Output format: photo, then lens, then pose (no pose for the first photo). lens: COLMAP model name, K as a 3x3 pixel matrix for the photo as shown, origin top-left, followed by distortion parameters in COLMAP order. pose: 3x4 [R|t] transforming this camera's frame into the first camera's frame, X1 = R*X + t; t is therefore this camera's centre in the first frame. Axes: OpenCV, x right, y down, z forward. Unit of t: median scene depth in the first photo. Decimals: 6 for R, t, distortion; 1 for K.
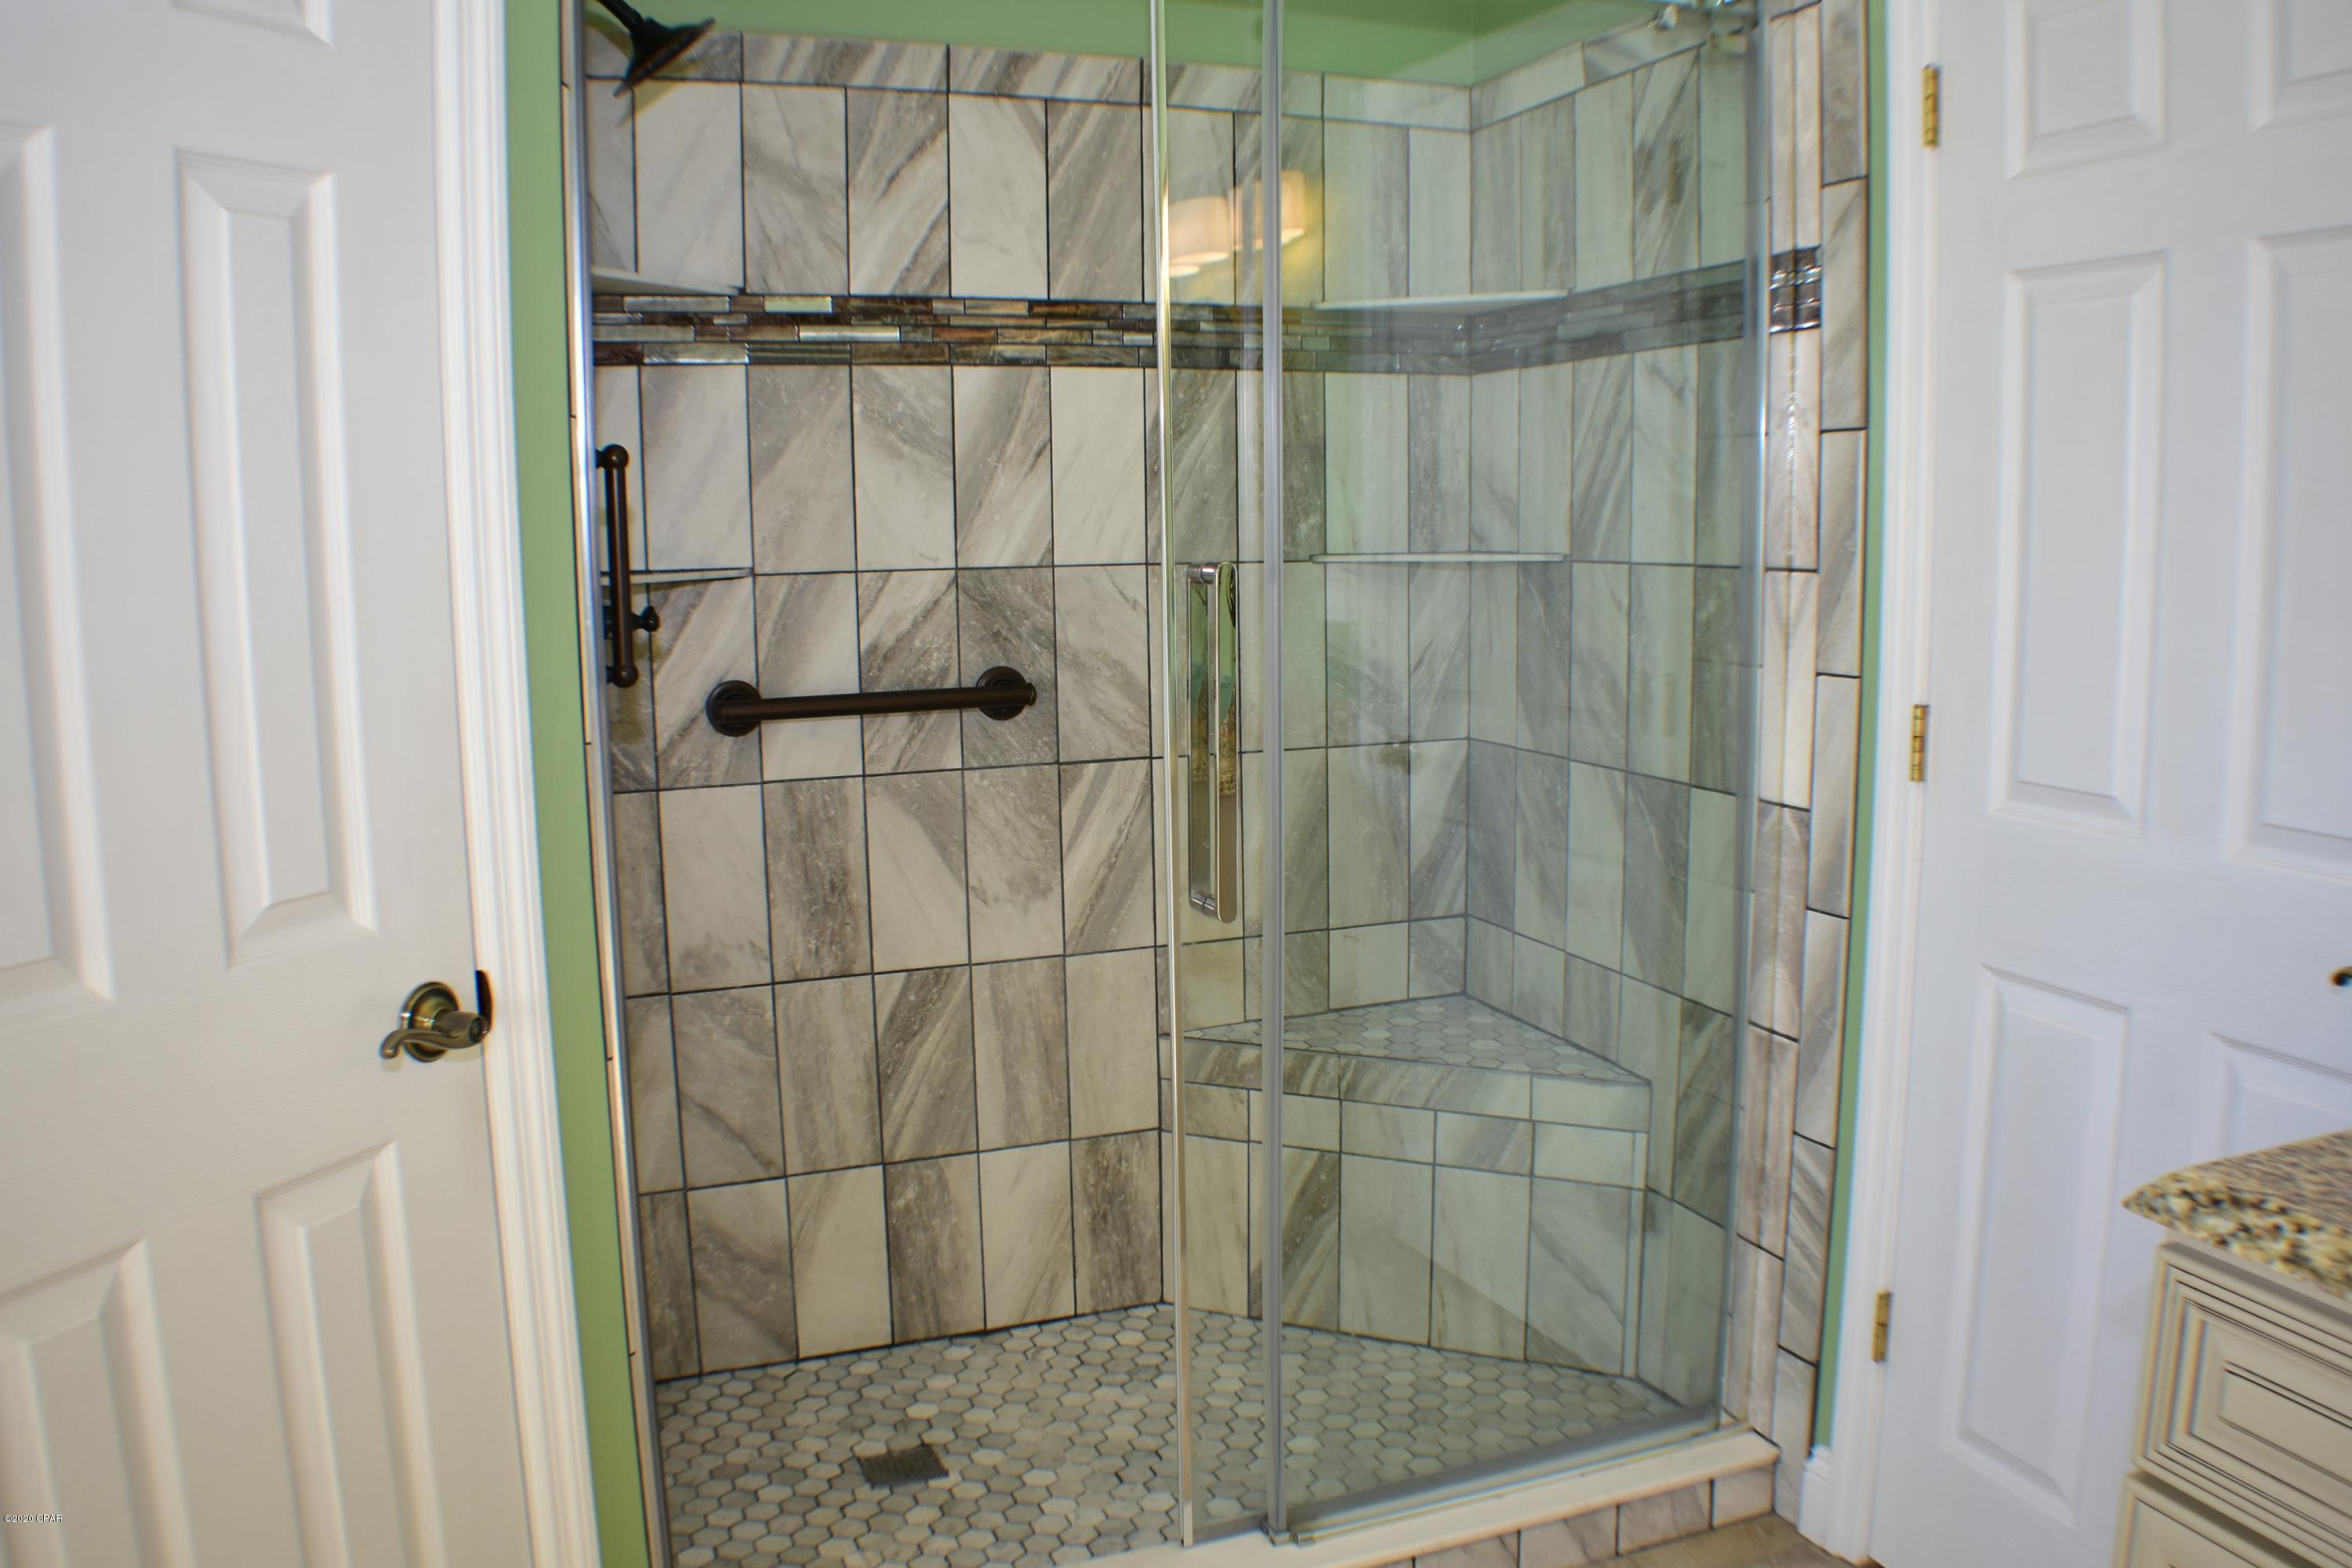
lens RADIAL K [[1827.3, 0, 1190.6], [0, 1827.3, 781.1], [0, 0, 1]] dist [-0.165585, 0.045739]
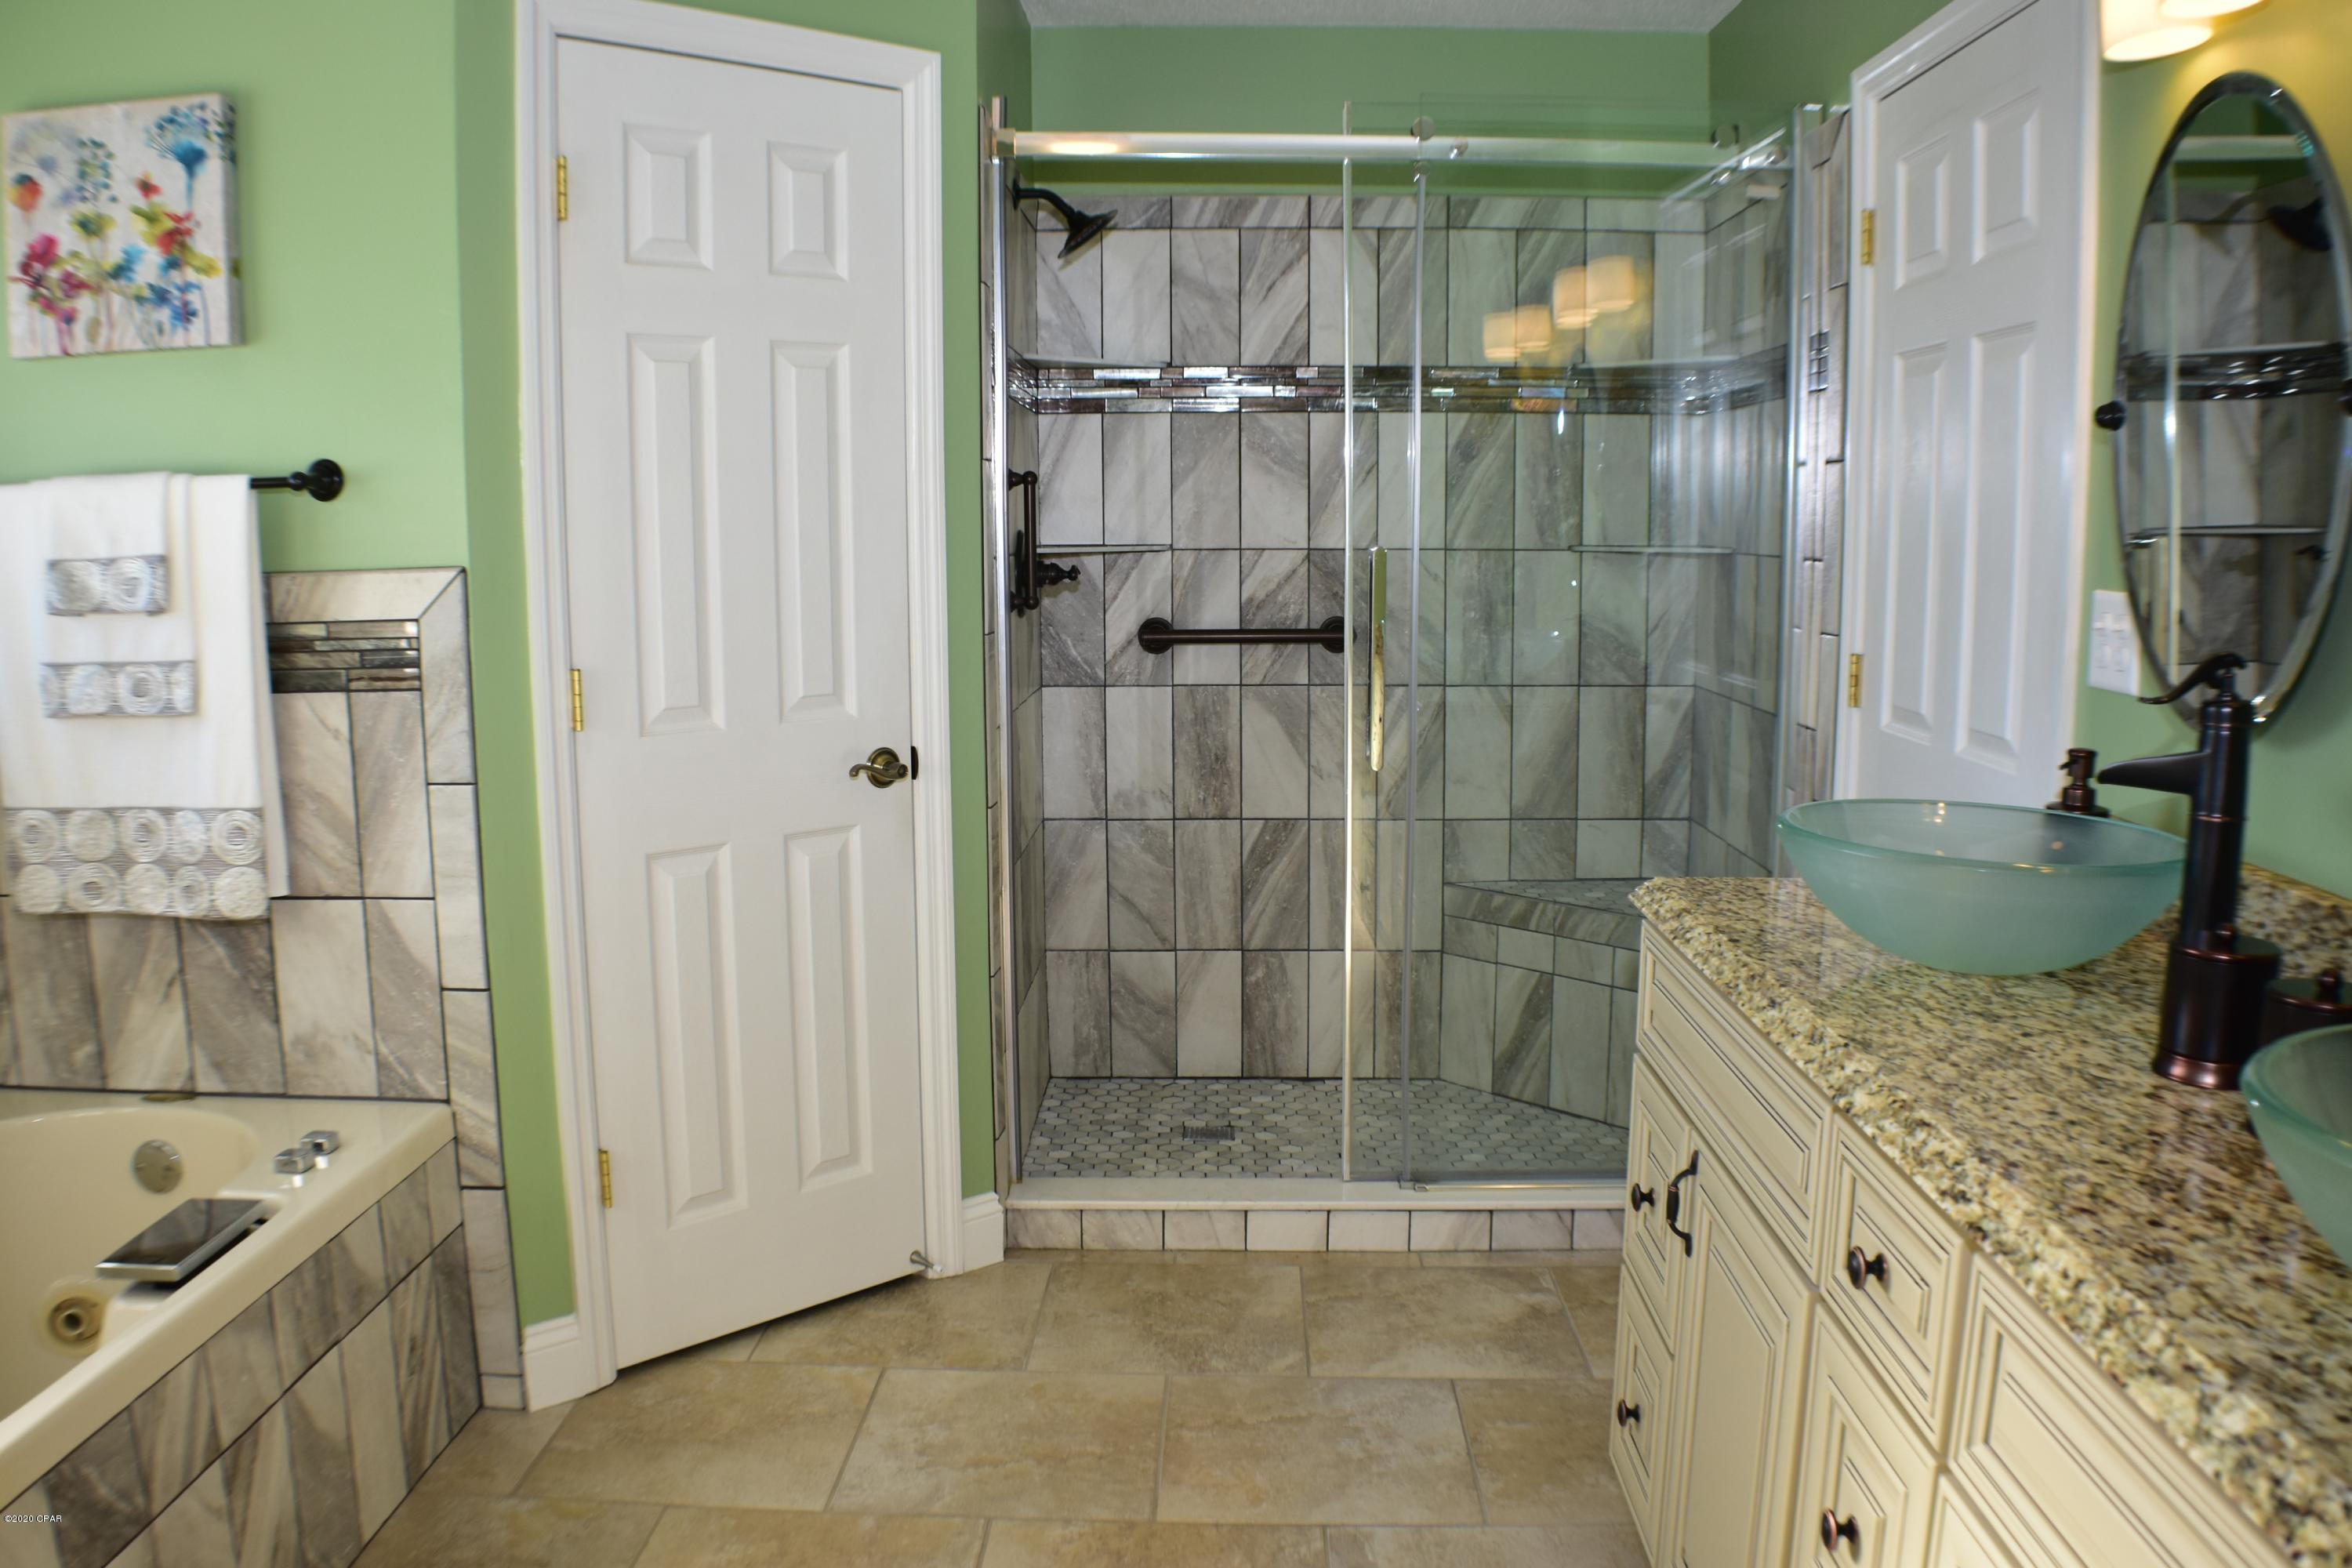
lens RADIAL K [[1827.3, 0, 1218.8], [0, 1827.3, 768.4], [0, 0, 1]] dist [-0.165585, 0.045739]
pose [[0.928190, 0.061736, -0.366948, 0.360574], [-0.062139, 0.998010, 0.010726, 0.050587], [0.366880, 0.012846, 0.930179, -0.407517]]
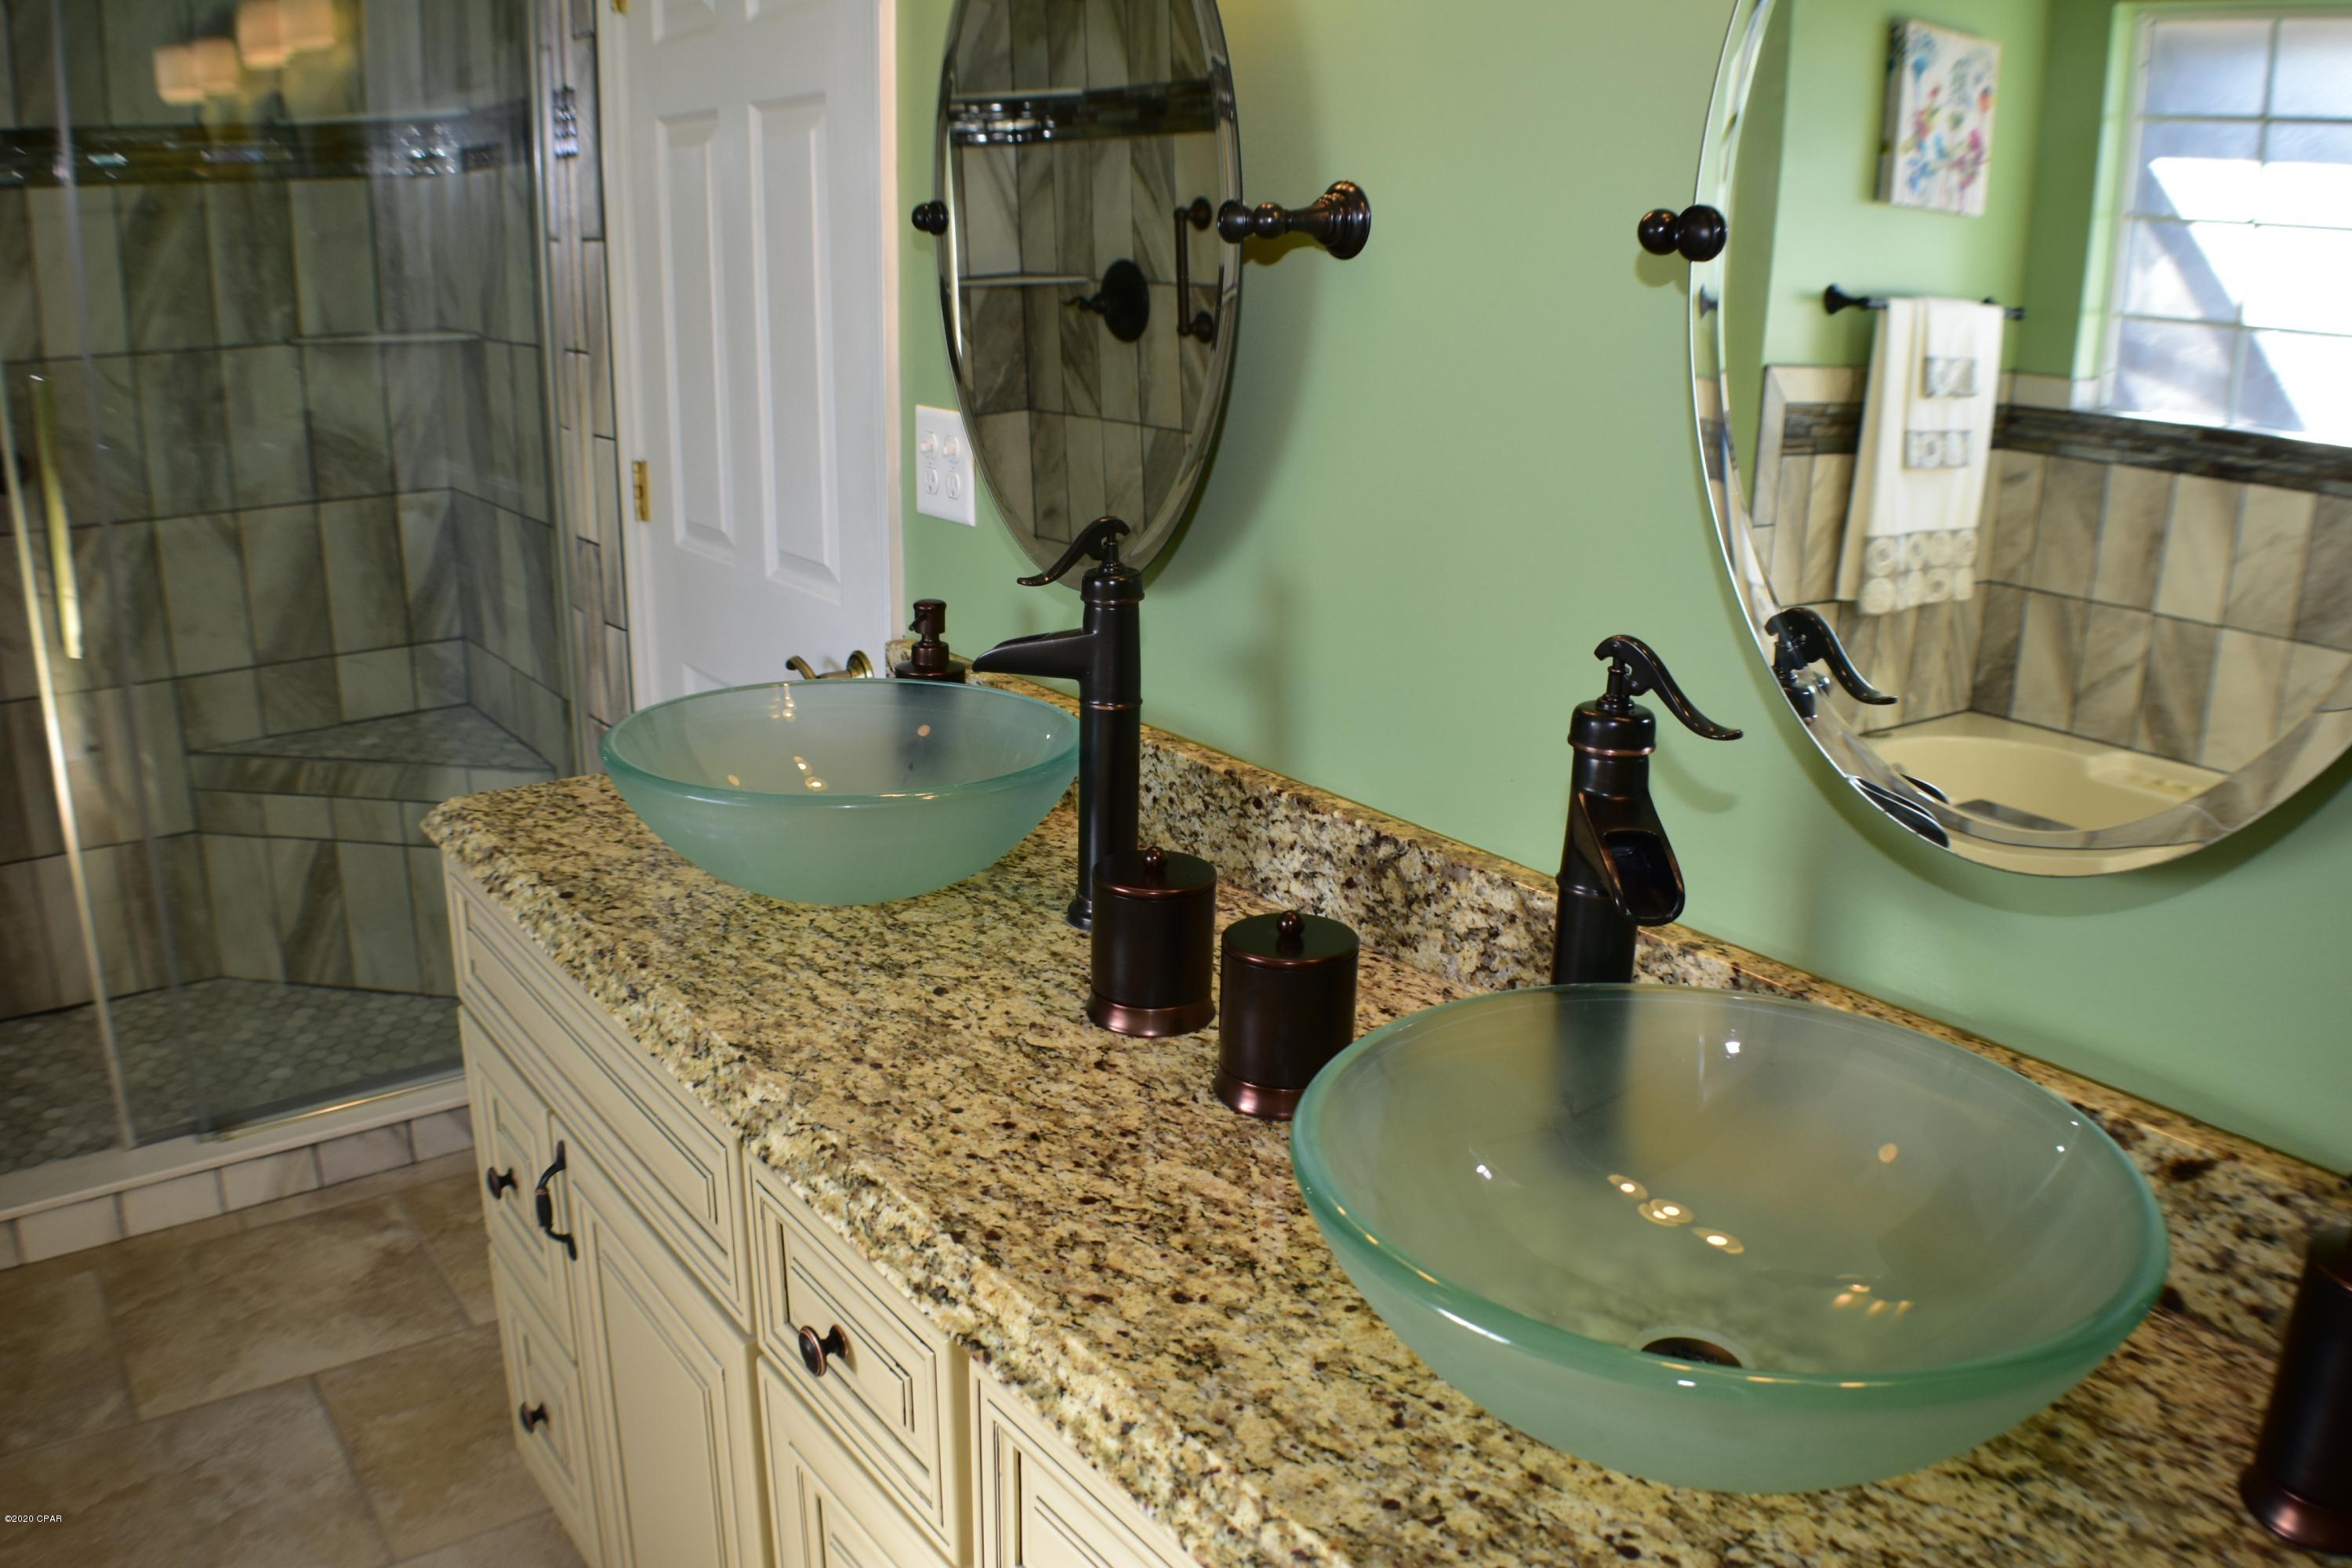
lens RADIAL K [[1827.3, 0, 1180.3], [0, 1827.3, 775.2], [0, 0, 1]] dist [-0.165585, 0.045739]
pose [[0.963481, -0.058616, 0.261283, 0.335550], [0.018417, 0.987942, 0.153724, -0.008322], [-0.267143, -0.143298, 0.952943, -0.274004]]
